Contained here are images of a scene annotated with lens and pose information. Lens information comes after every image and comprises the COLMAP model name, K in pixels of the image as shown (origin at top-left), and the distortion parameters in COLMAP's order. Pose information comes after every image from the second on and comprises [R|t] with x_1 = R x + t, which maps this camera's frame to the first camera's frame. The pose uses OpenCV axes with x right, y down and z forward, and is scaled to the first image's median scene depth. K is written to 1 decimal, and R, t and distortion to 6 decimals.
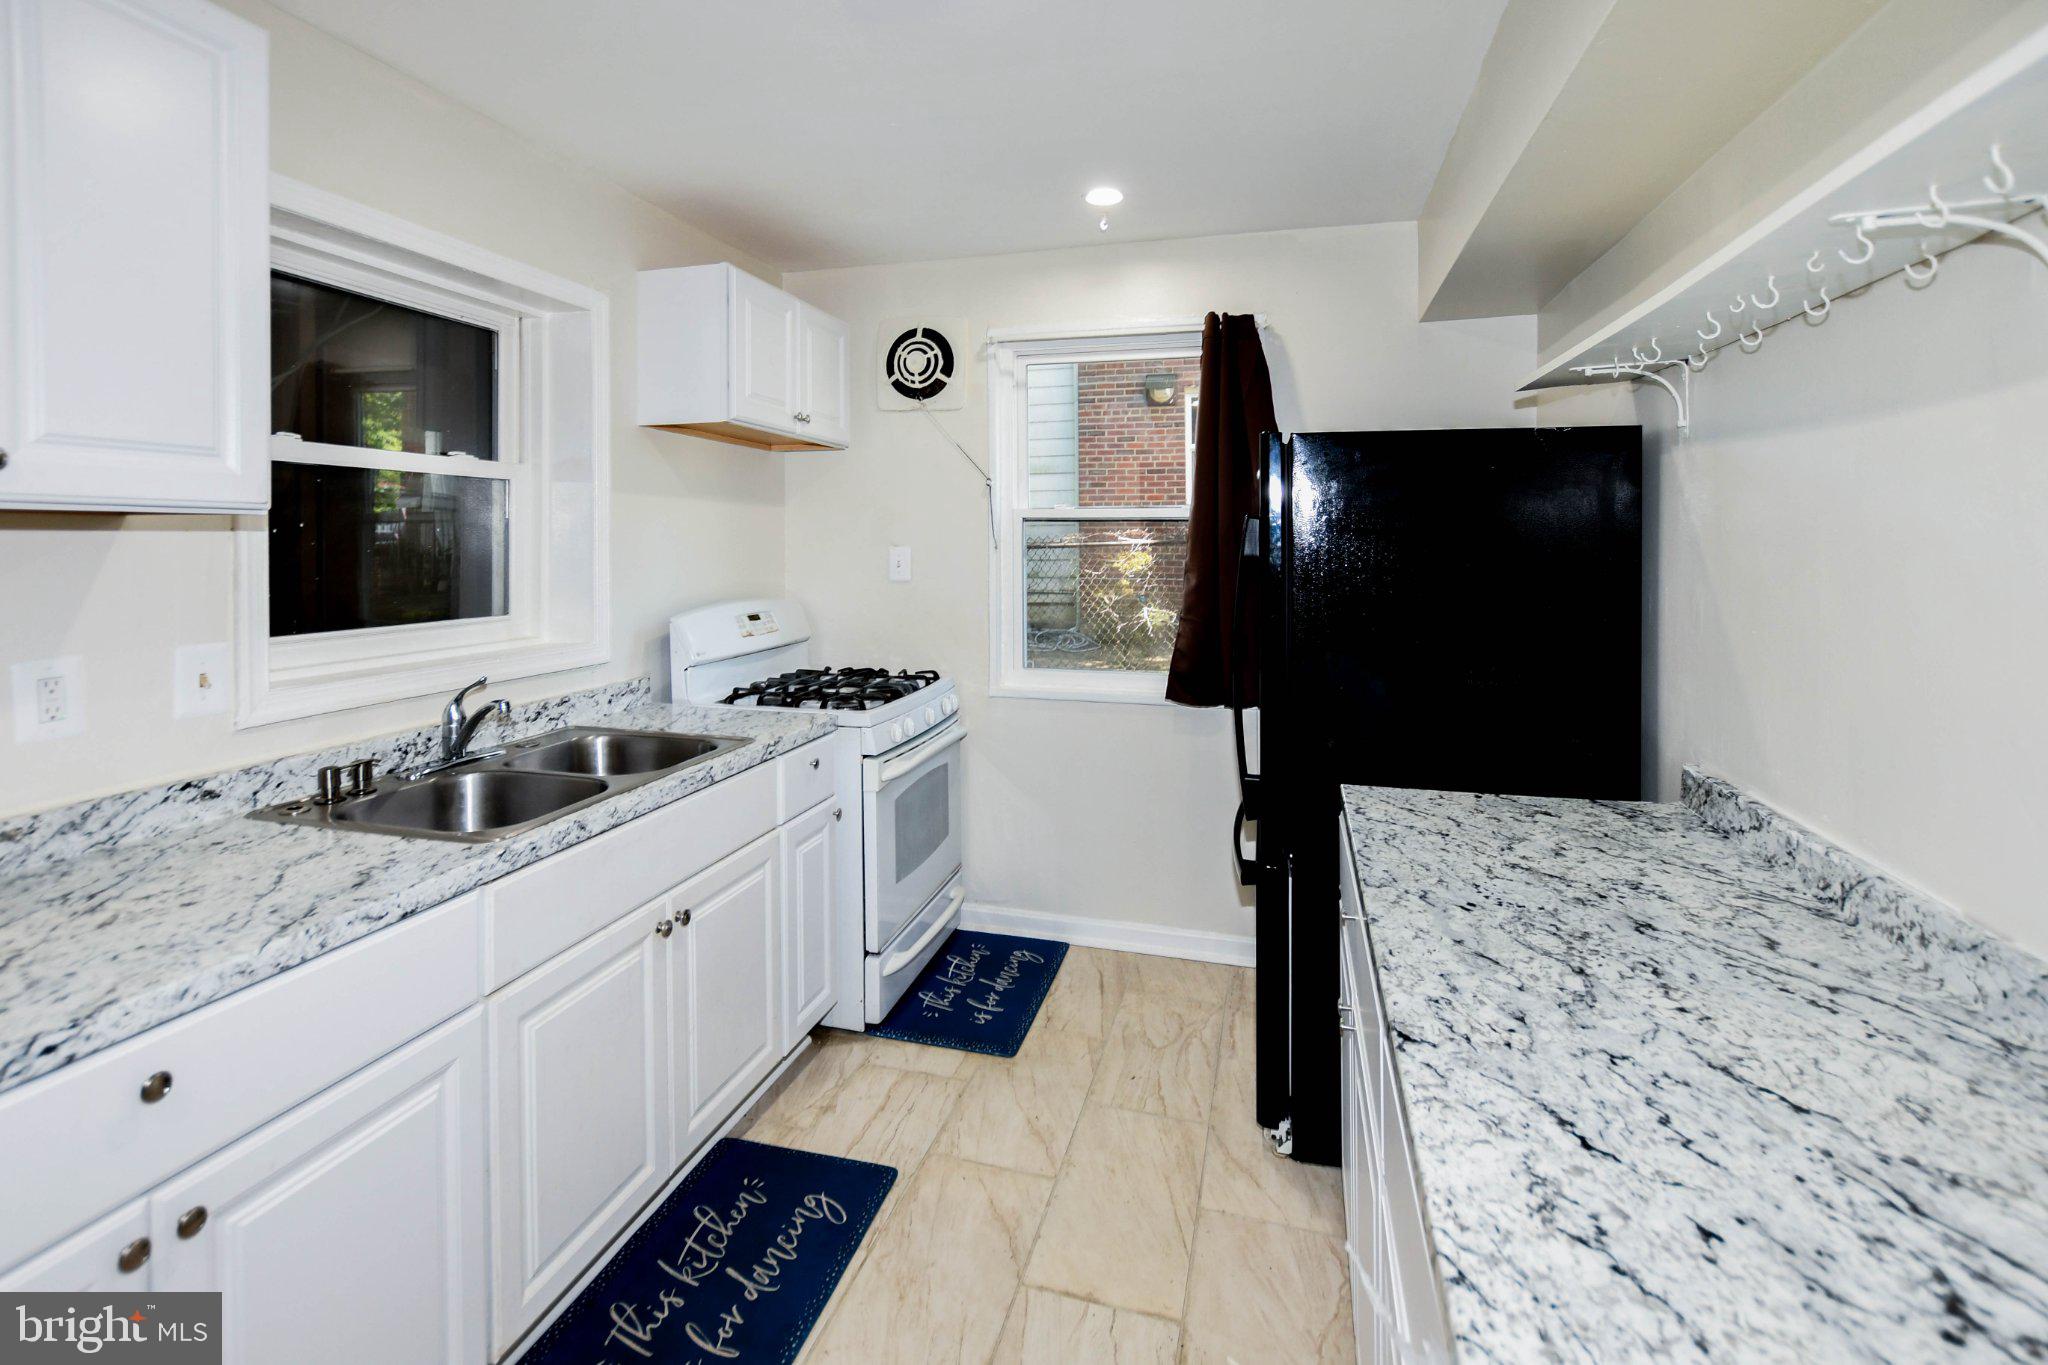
lens RADIAL K [[947.9, 0, 1009.6], [0, 947.9, 538.6], [0, 0, 1]] dist [-0.008274, 0.000979]
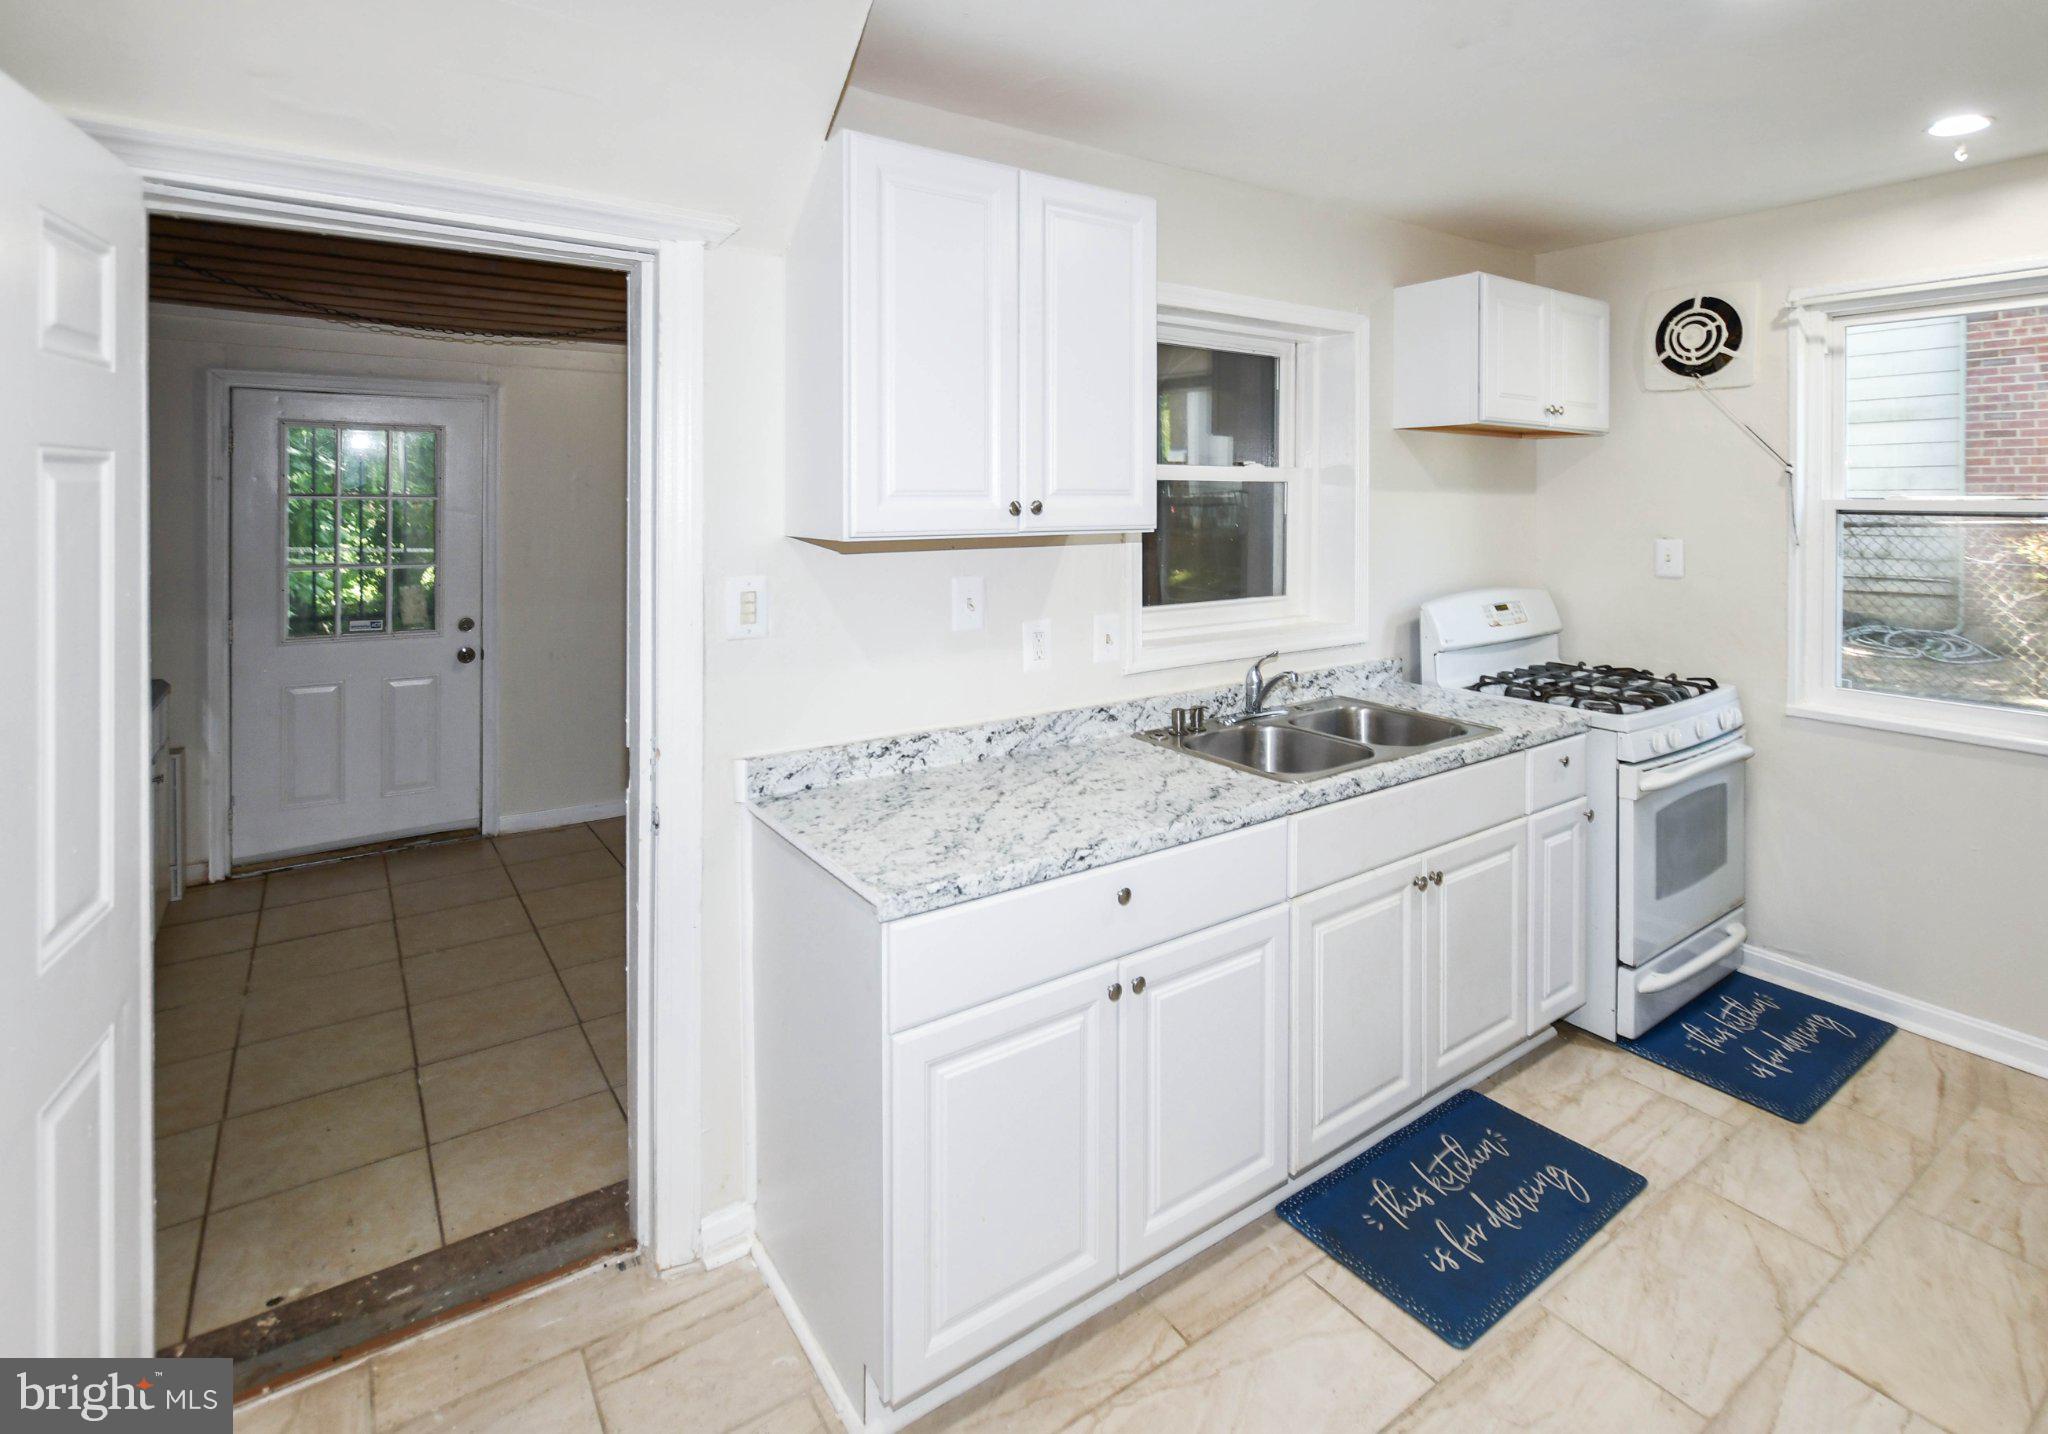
lens RADIAL K [[1016.1, 0, 1059.5], [0, 1016.1, 516.0], [0, 0, 1]] dist [-0.009635, 0.000808]
pose [[0.784299, 0.014387, -0.620216, 0.042839], [-0.000534, 0.999746, 0.022516, -0.053768], [0.620382, -0.017328, 0.784108, -0.197538]]
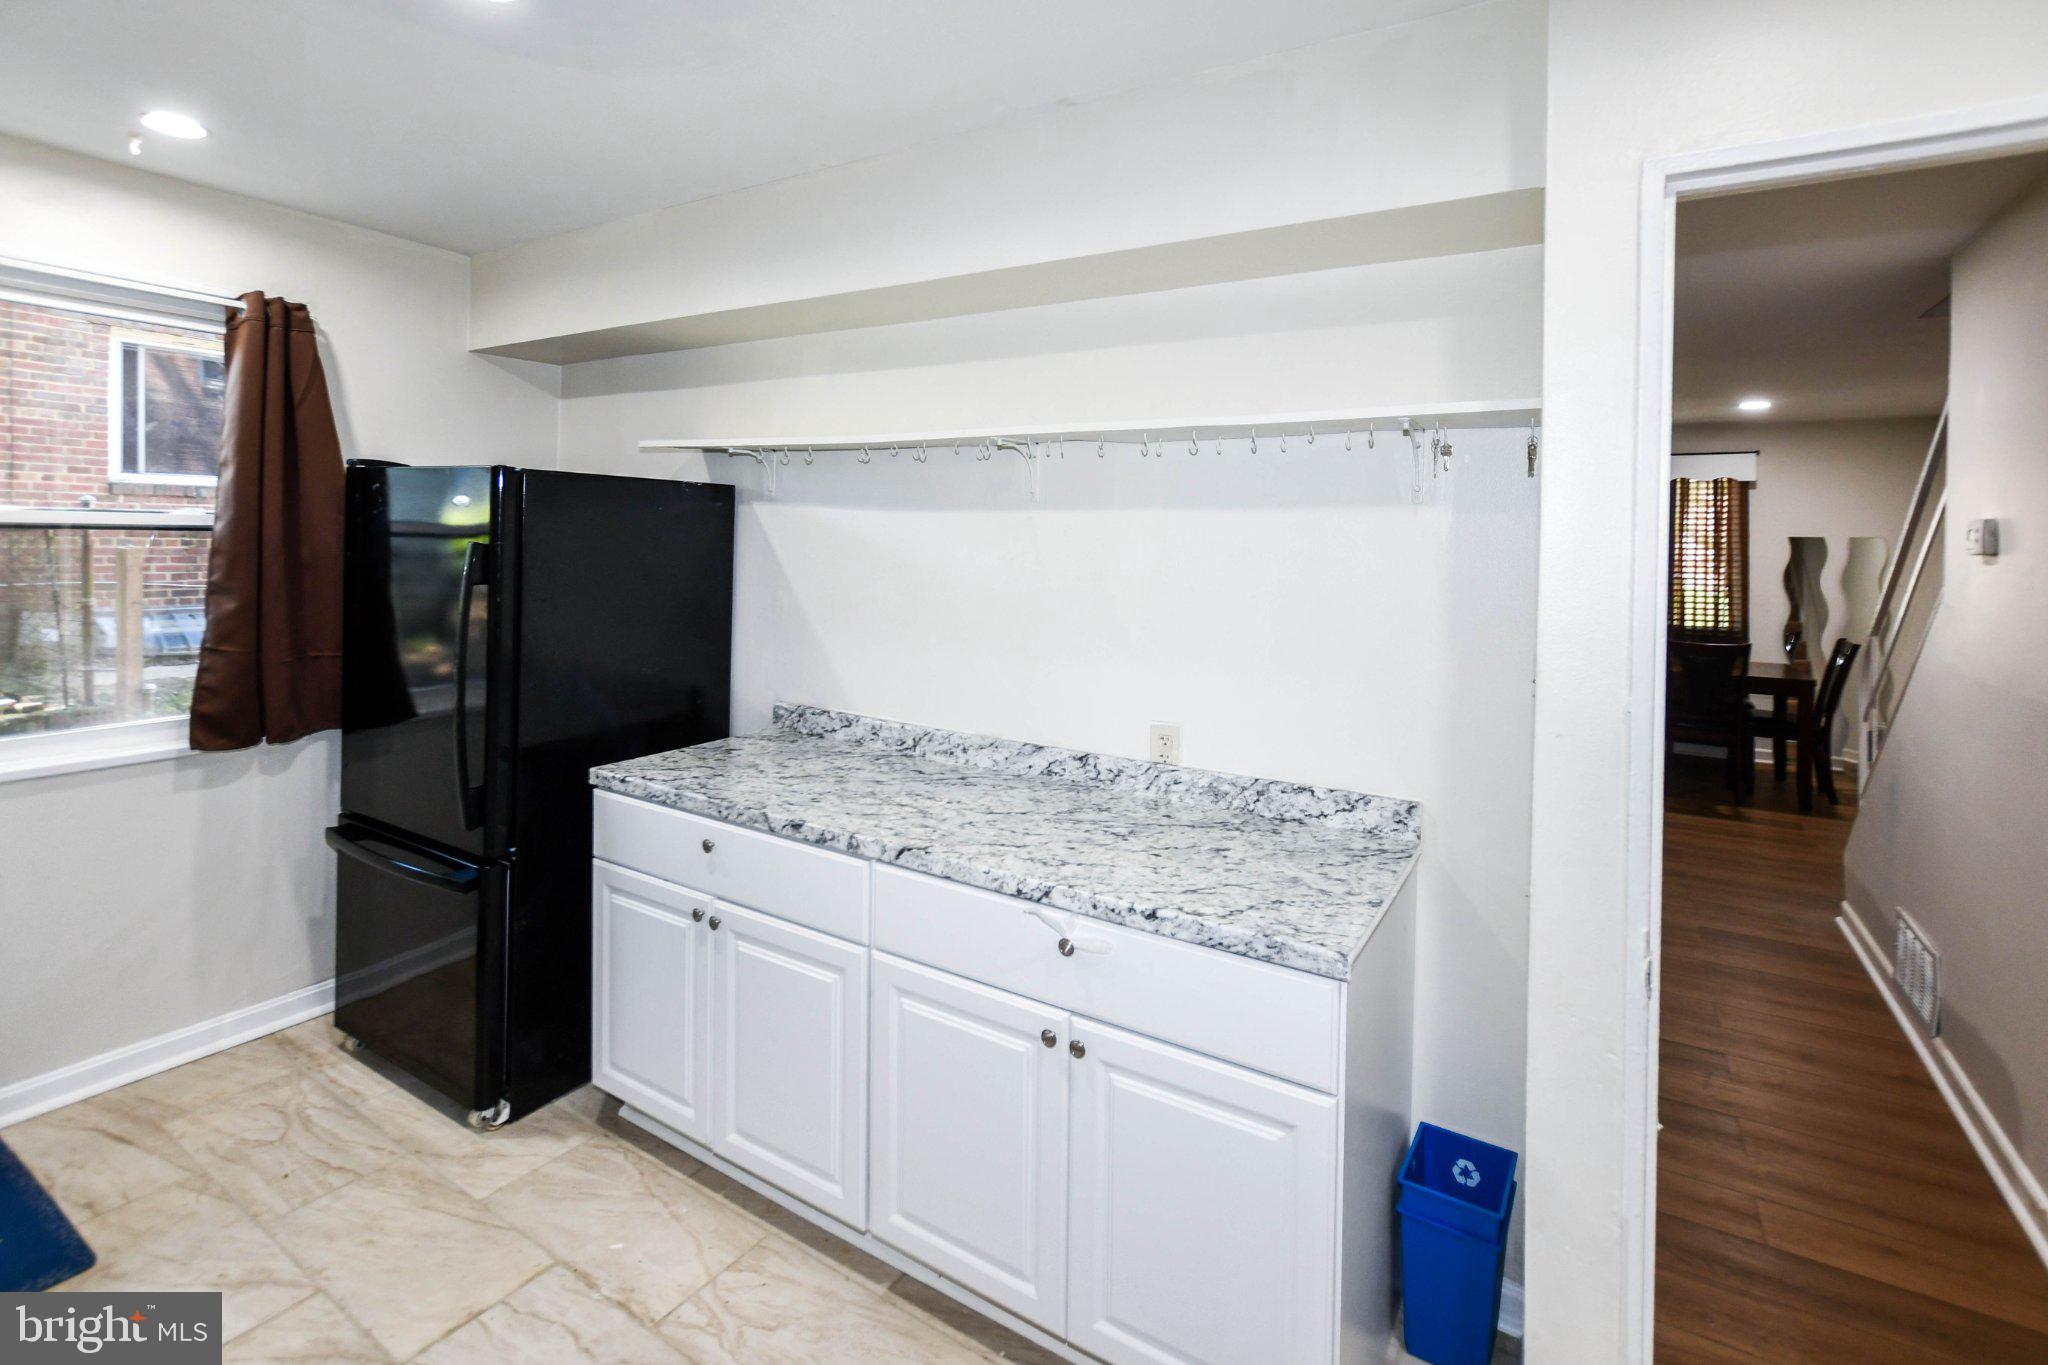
lens RADIAL K [[947.9, 0, 995.1], [0, 947.9, 564.8], [0, 0, 1]] dist [-0.008274, 0.000979]
pose [[0.288145, -0.024009, 0.957286, -0.558392], [-0.018252, 0.999366, 0.030558, -0.039359], [-0.957413, -0.026277, 0.287524, 0.146397]]
